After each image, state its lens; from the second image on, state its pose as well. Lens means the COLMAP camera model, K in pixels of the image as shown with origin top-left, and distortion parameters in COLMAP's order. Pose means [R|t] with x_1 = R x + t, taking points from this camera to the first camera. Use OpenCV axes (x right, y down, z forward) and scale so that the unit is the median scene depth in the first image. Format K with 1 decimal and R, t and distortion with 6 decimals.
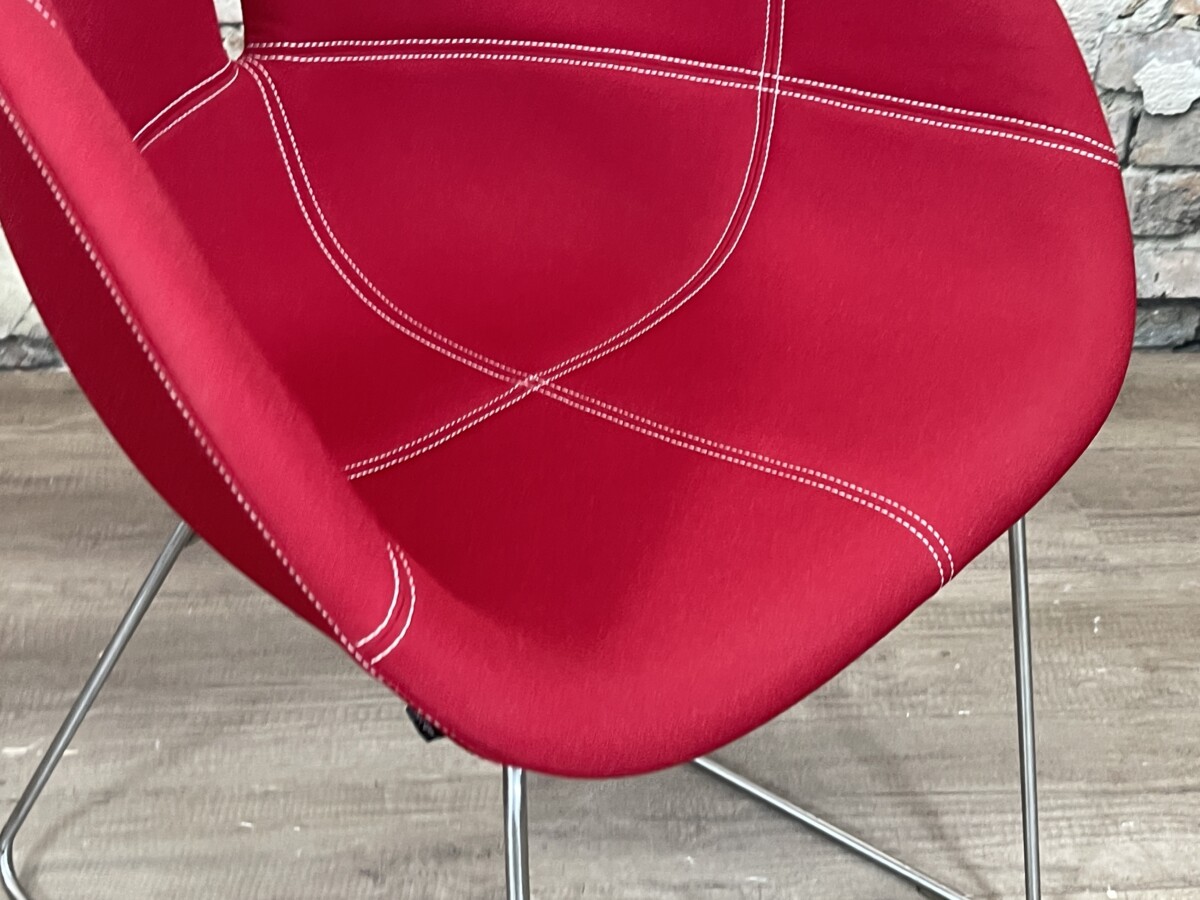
lens RADIAL K [[1699.2, 0, 600.0], [0, 1699.2, 450.0], [0, 0, 1]] dist [0.114306, -0.343175]
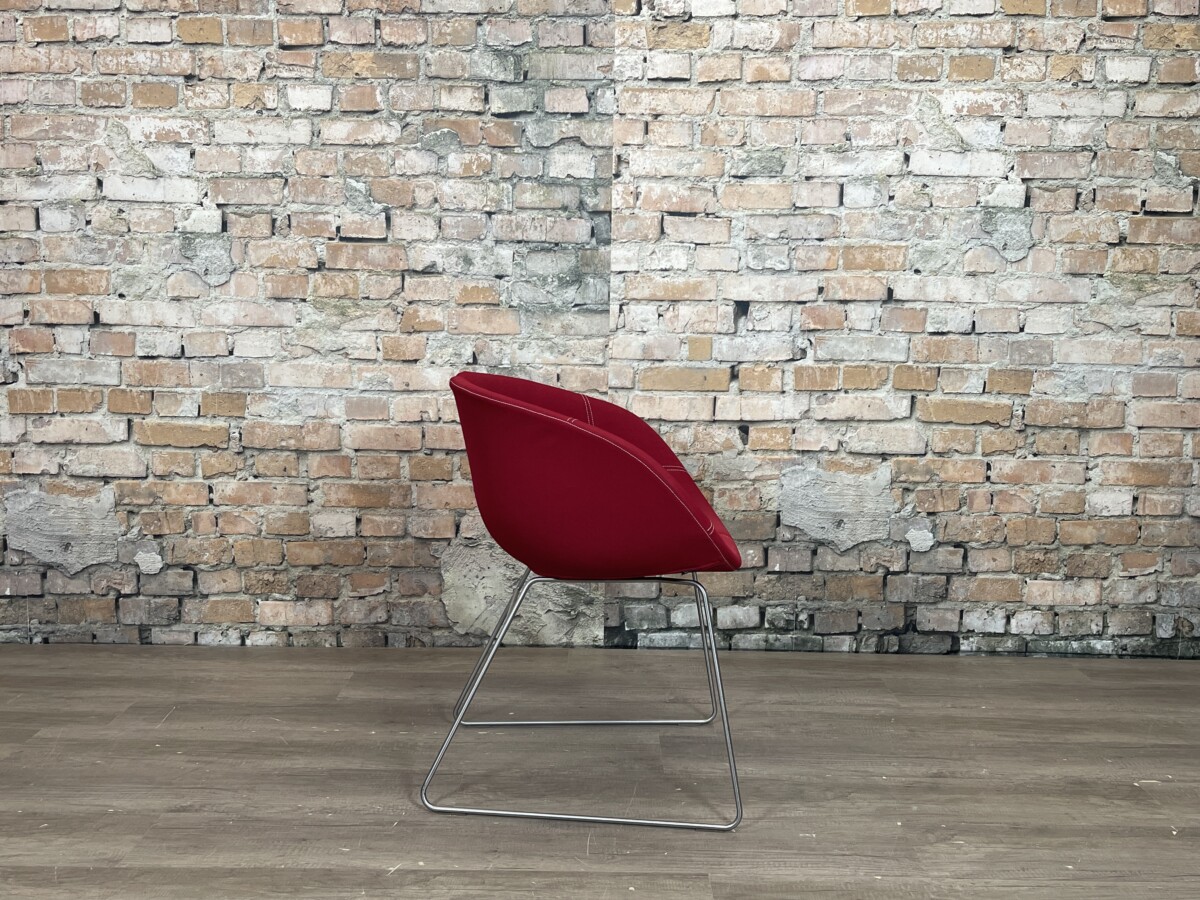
lens RADIAL K [[1090.6, 0, 600.0], [0, 1090.6, 450.0], [0, 0, 1]] dist [0.010166, 0.000320]
pose [[0.994894, -0.012762, -0.100111, 0.021932], [-0.031555, 0.902898, -0.428696, 0.374265], [0.095861, 0.429666, 0.897885, -0.555976]]
